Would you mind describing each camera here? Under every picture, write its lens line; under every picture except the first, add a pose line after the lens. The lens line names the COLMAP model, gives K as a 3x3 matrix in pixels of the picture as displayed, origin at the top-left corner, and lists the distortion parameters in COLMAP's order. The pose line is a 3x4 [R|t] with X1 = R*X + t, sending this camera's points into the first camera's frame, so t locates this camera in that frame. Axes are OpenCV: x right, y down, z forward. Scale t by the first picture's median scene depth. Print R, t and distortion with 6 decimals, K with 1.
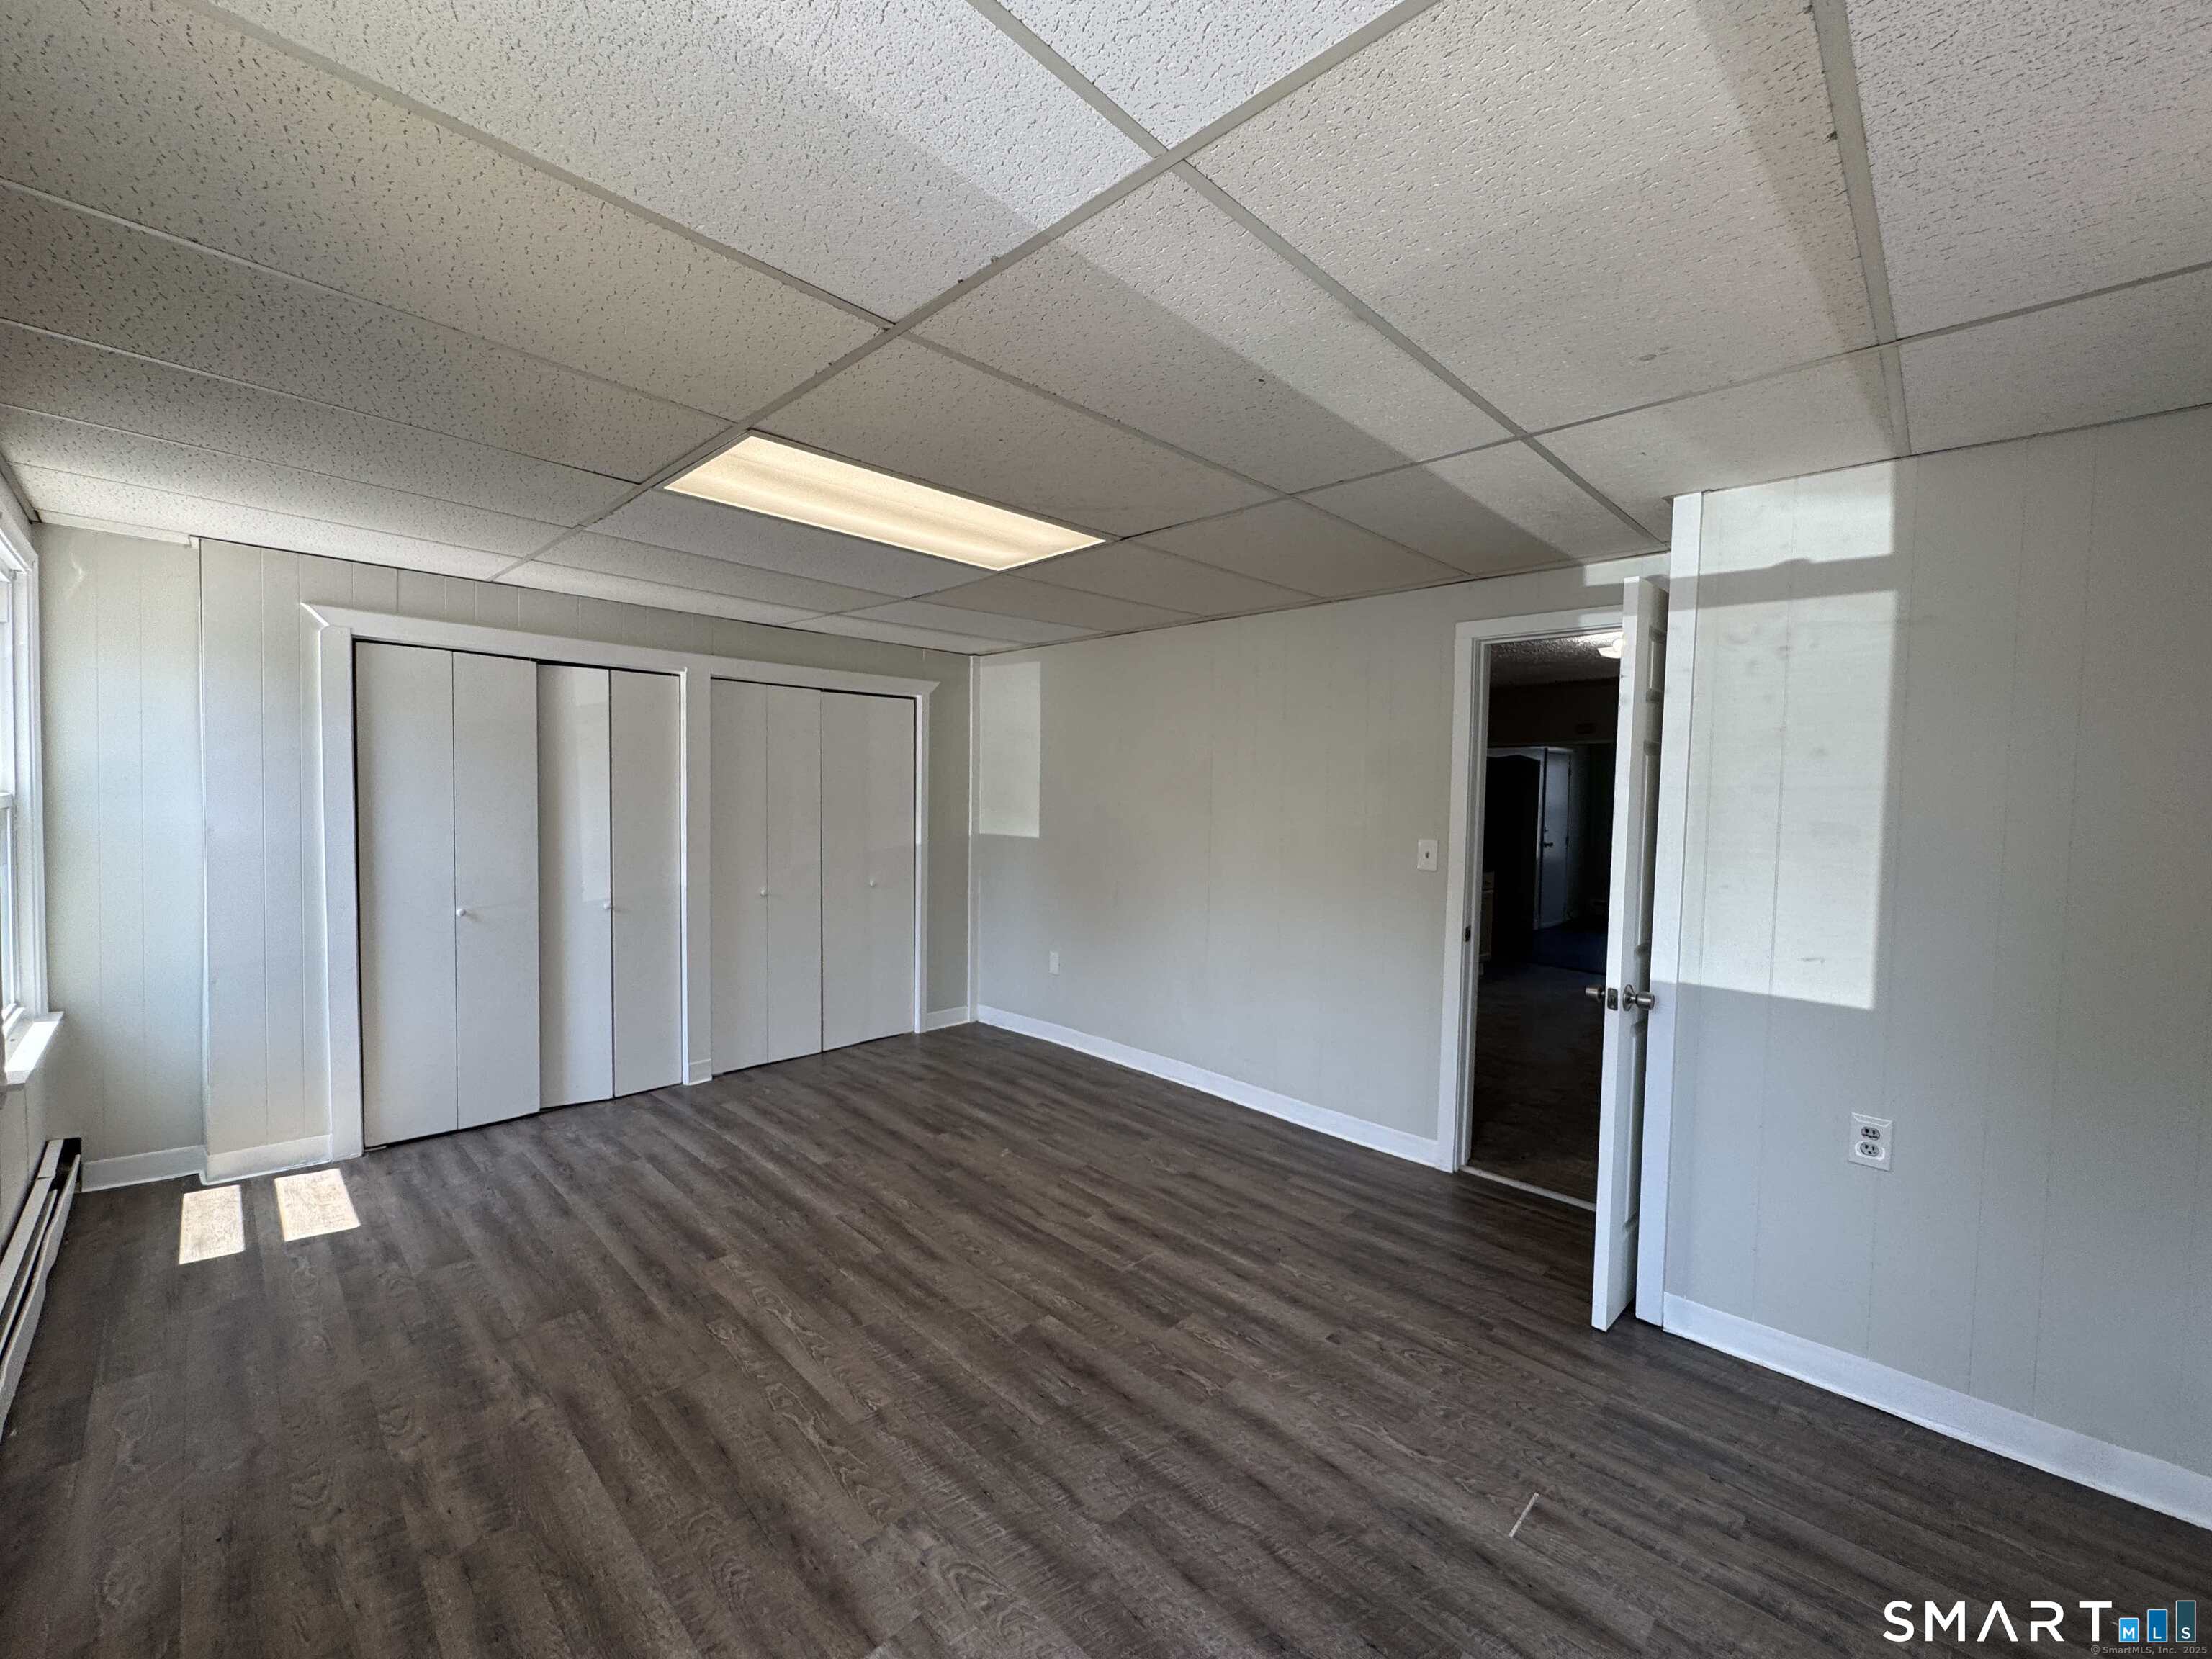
lens RADIAL K [[886.7, 0, 1106.0], [0, 886.7, 829.5], [0, 0, 1]] dist [-0.000869, -0.000264]
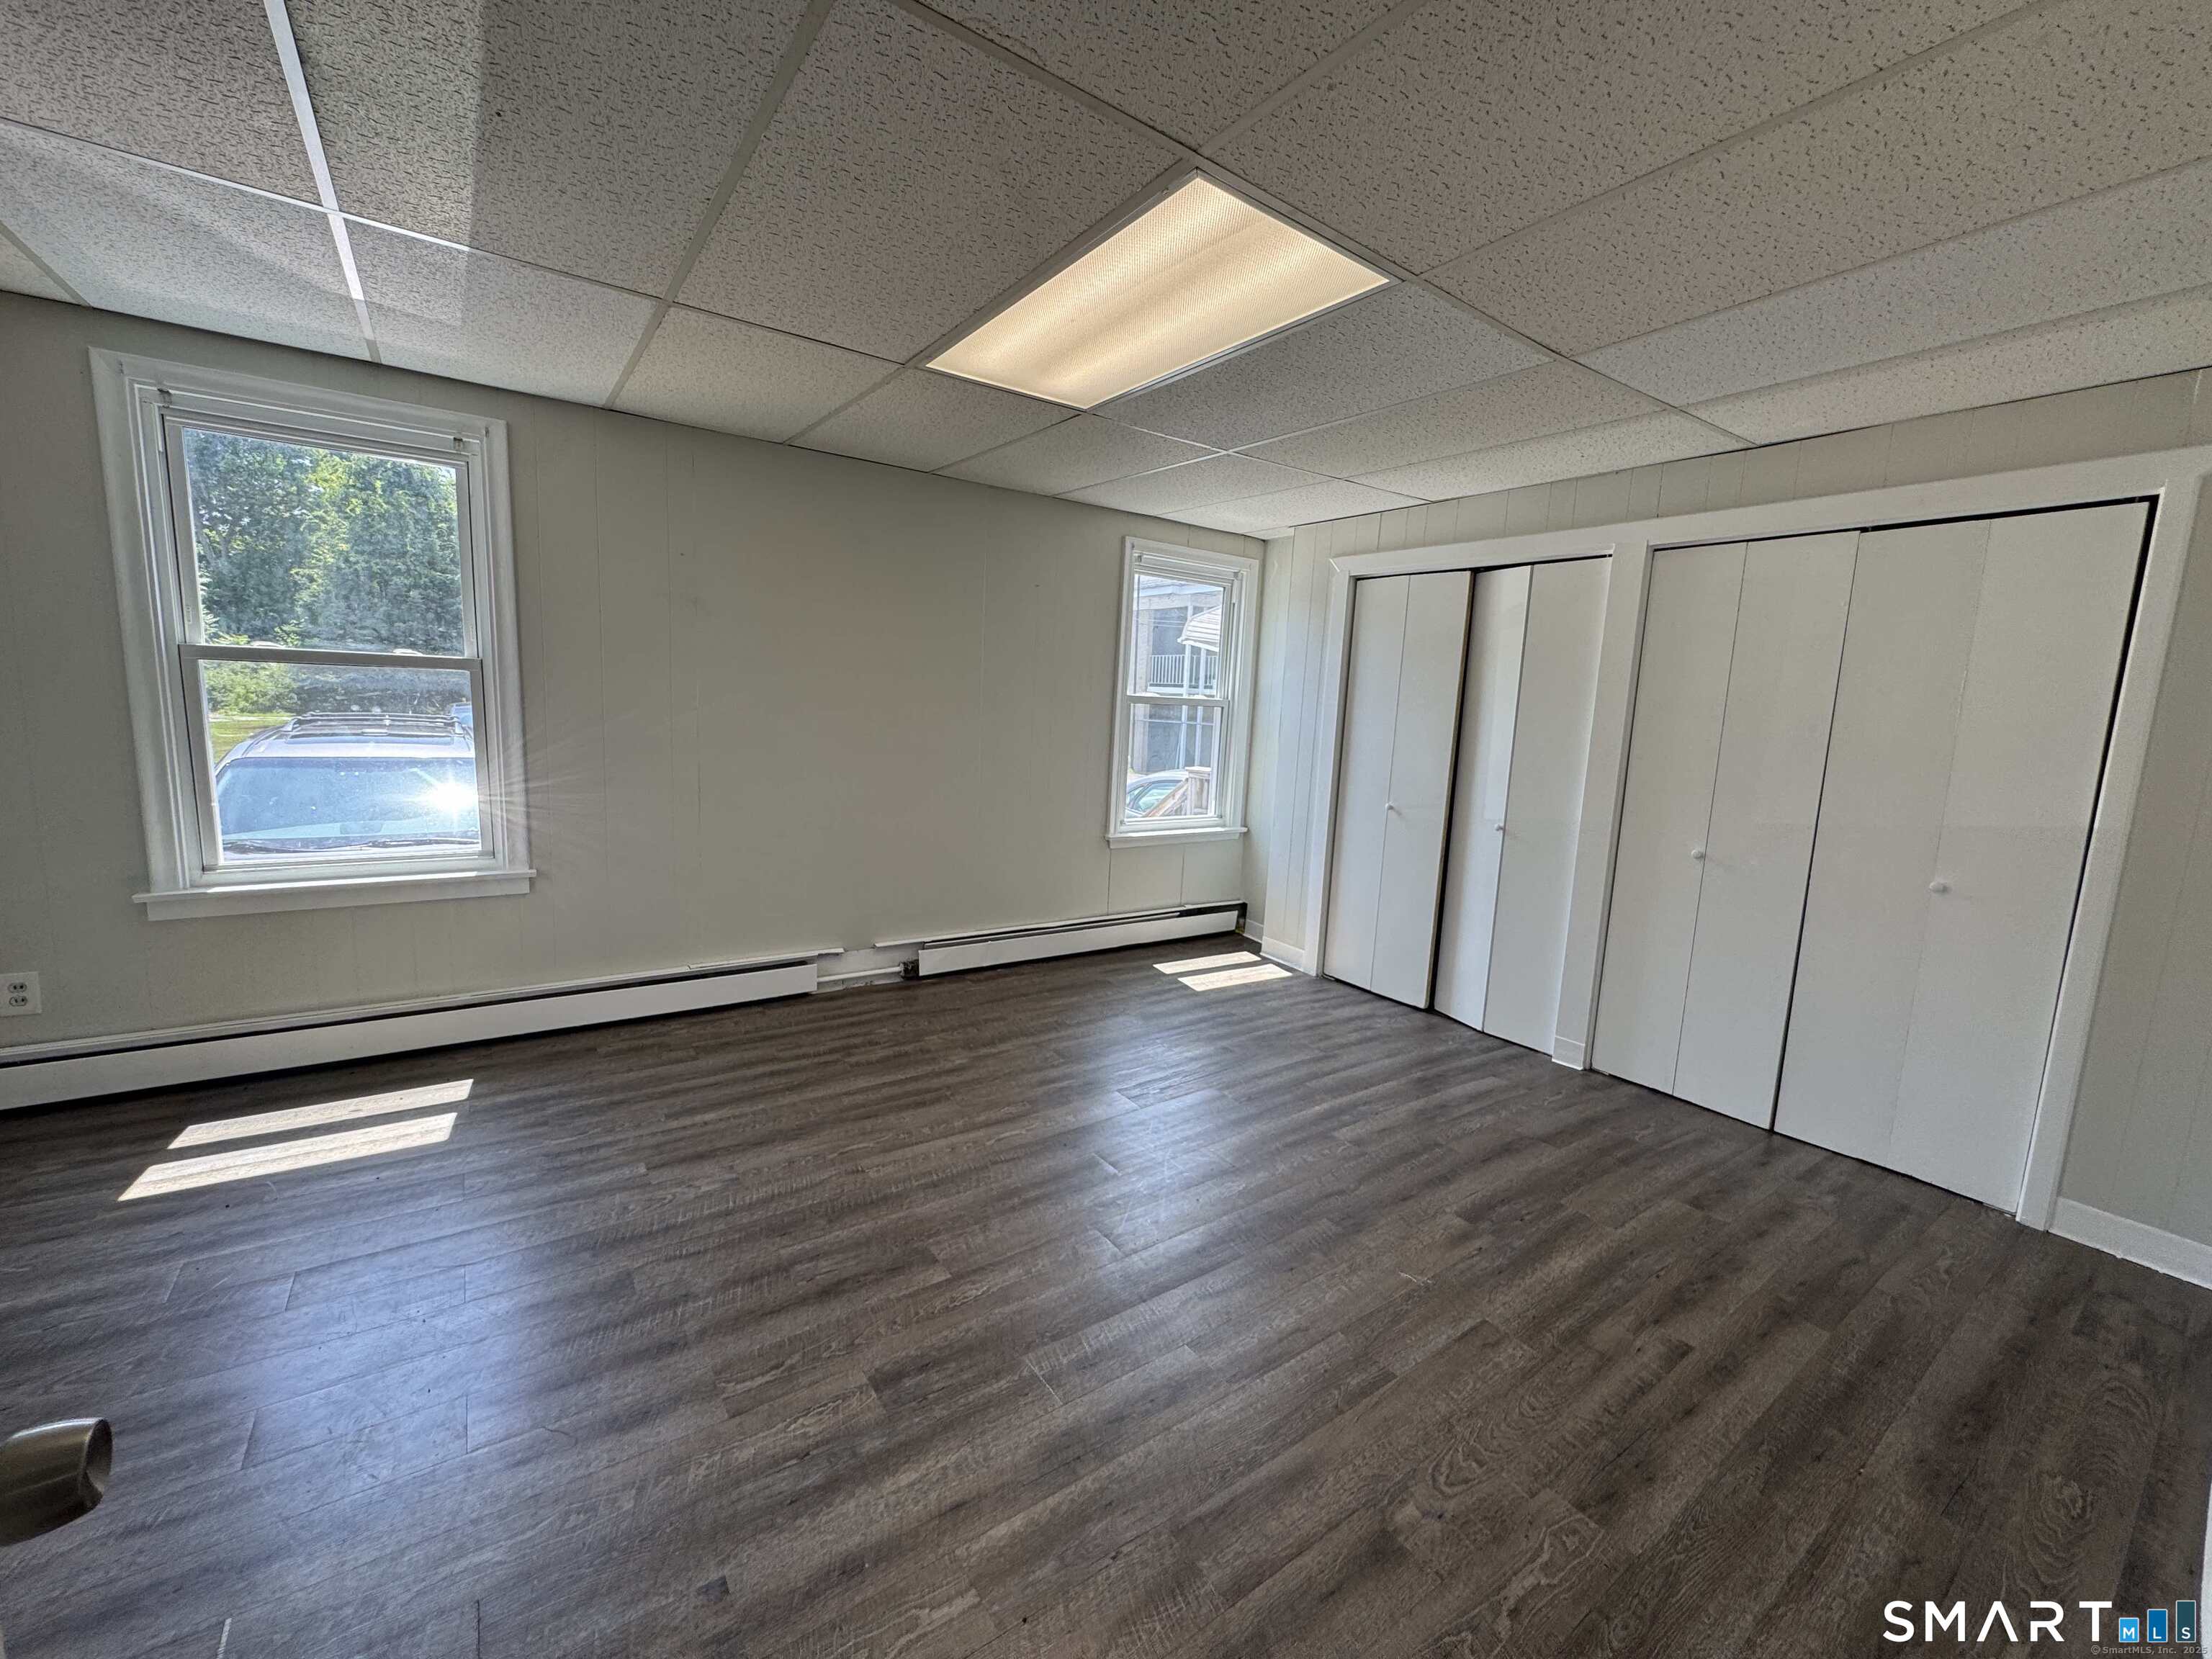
lens RADIAL K [[884.8, 0, 1104.8], [0, 884.8, 827.3], [0, 0, 1]] dist [-0.002901, -0.000122]
pose [[-0.176647, 0.110255, -0.978080, 0.490293], [-0.091206, 0.987597, 0.127800, 0.007734], [0.980039, 0.111783, -0.164400, 0.891902]]
